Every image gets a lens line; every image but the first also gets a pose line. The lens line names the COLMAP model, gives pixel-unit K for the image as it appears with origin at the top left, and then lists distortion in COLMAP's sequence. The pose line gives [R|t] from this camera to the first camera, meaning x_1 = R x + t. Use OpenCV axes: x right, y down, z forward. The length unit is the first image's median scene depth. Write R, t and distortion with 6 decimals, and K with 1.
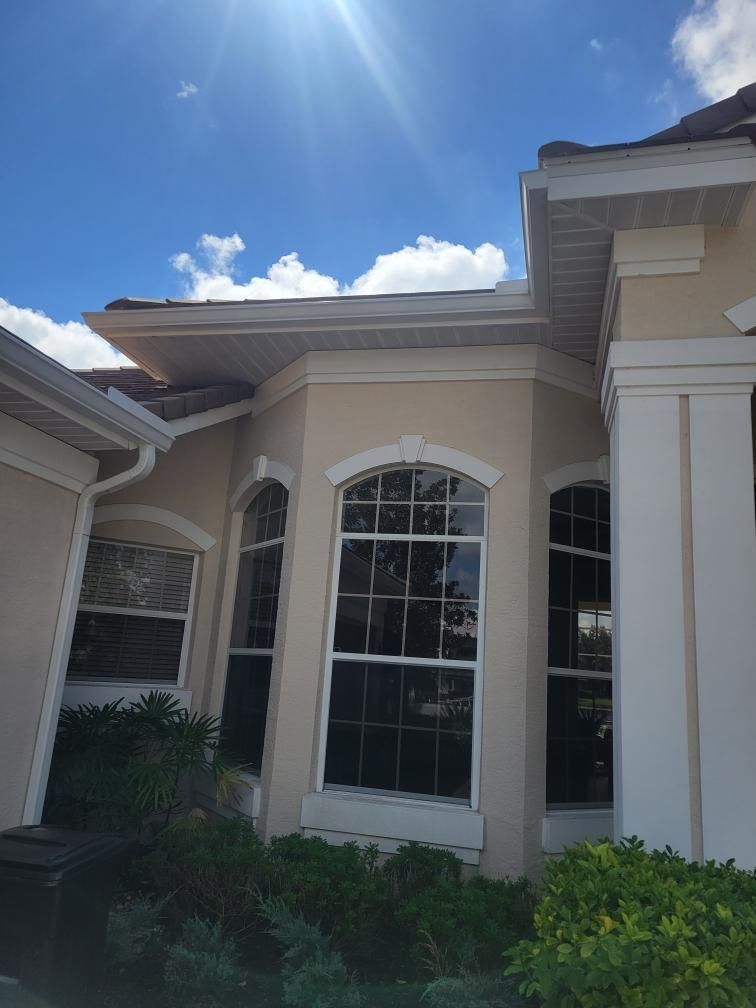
lens RADIAL K [[692.5, 0, 396.6], [0, 692.5, 503.5], [0, 0, 1]] dist [0.001933, 0.000228]
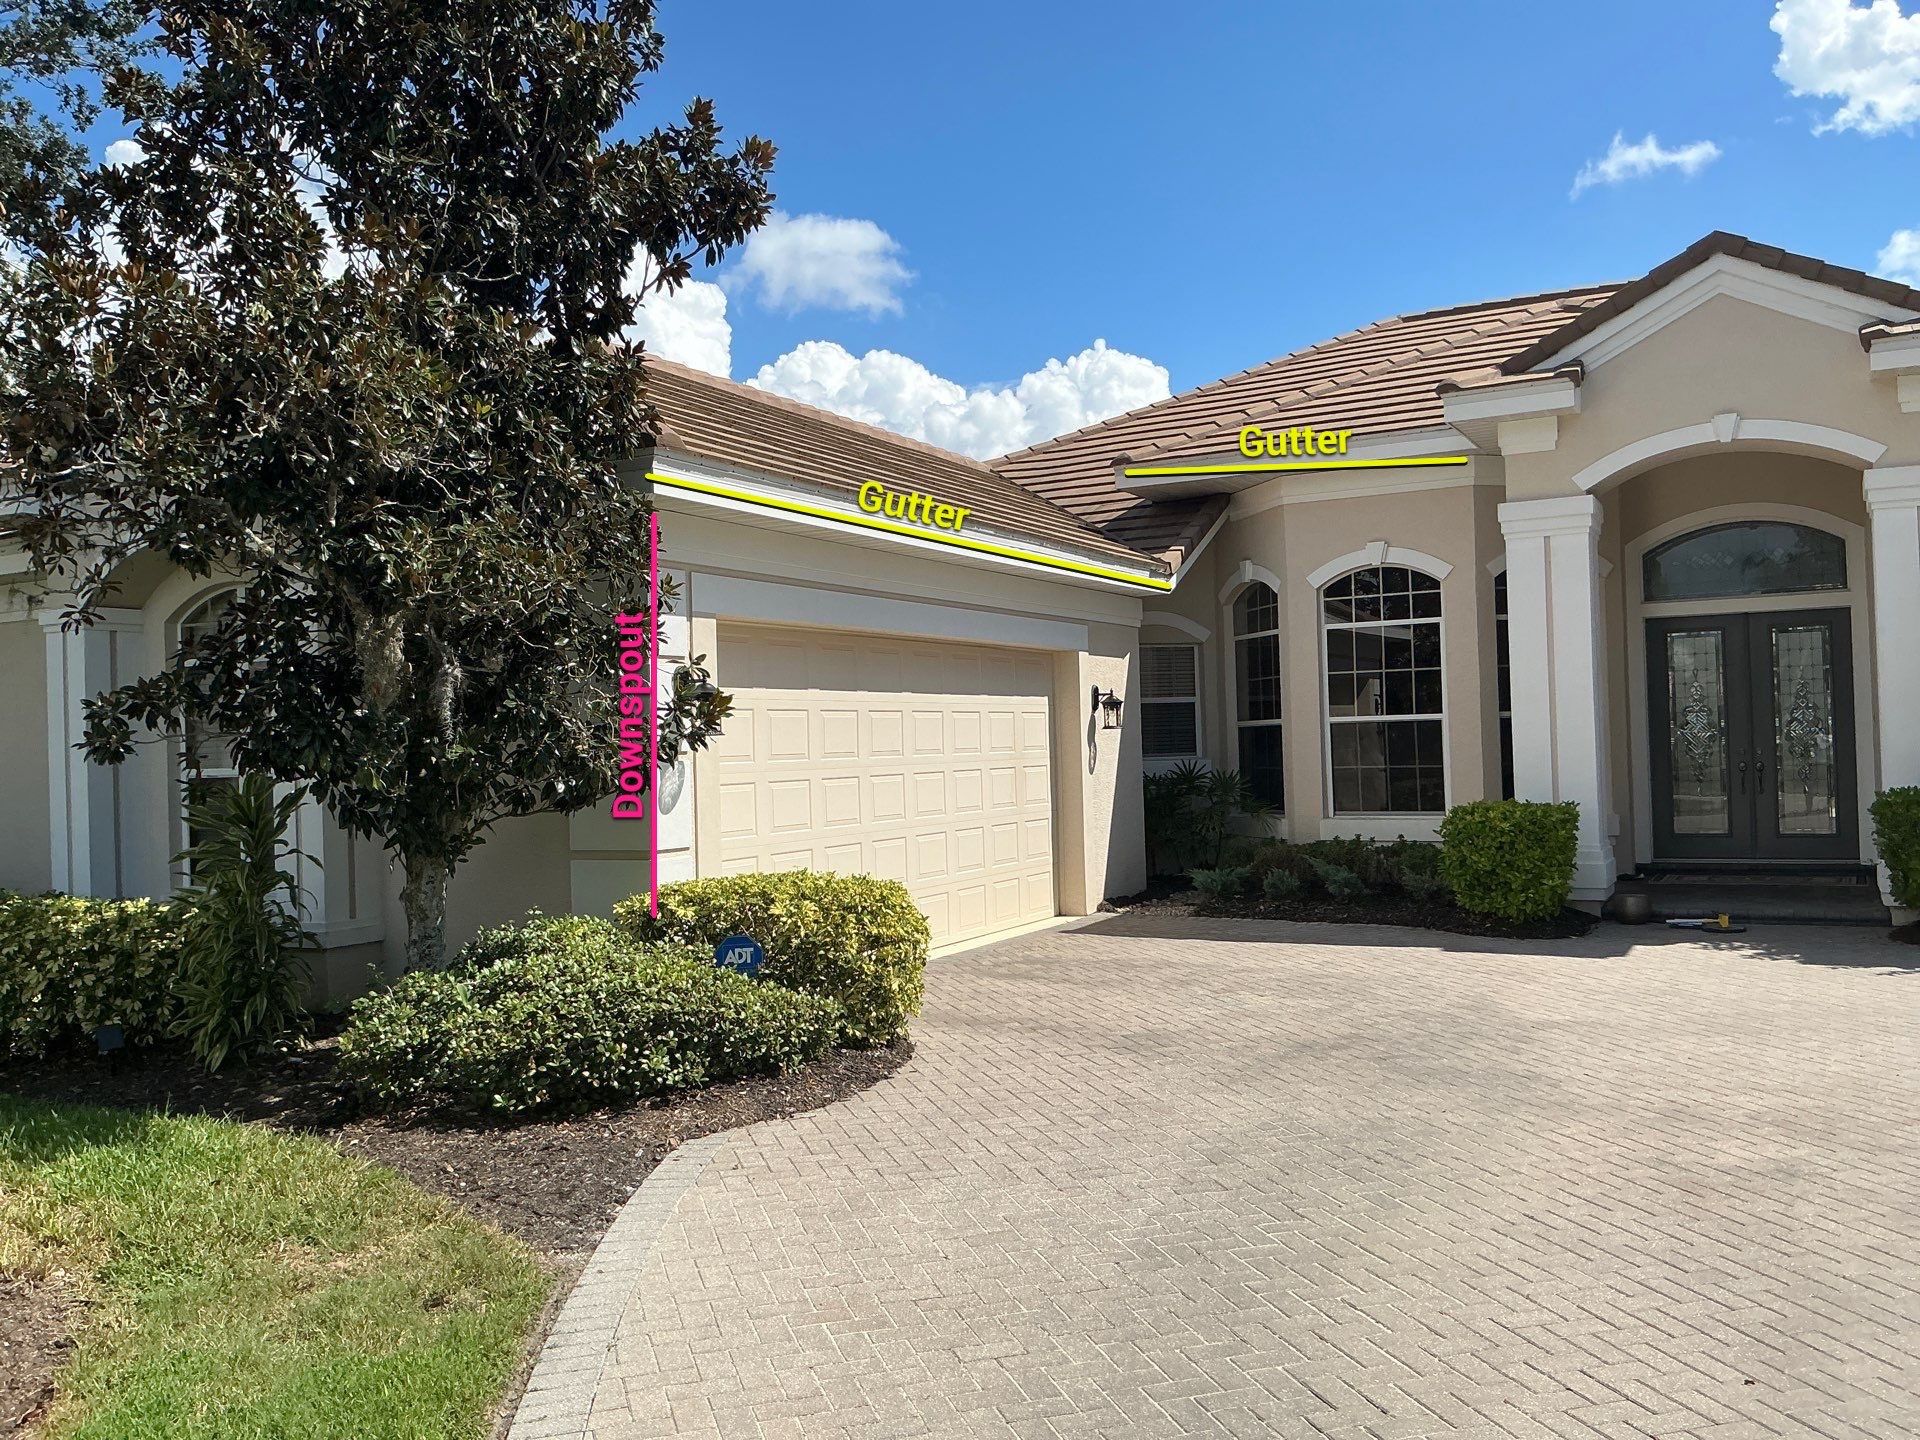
lens RADIAL K [[1469.5, 0, 992.7], [0, 1469.5, 713.7], [0, 0, 1]] dist [0.047809, -0.115384]
pose [[0.955125, -0.095517, -0.280380, 0.077233], [0.151165, 0.971217, 0.184084, -0.379871], [0.254727, -0.218207, 0.942072, -1.692491]]
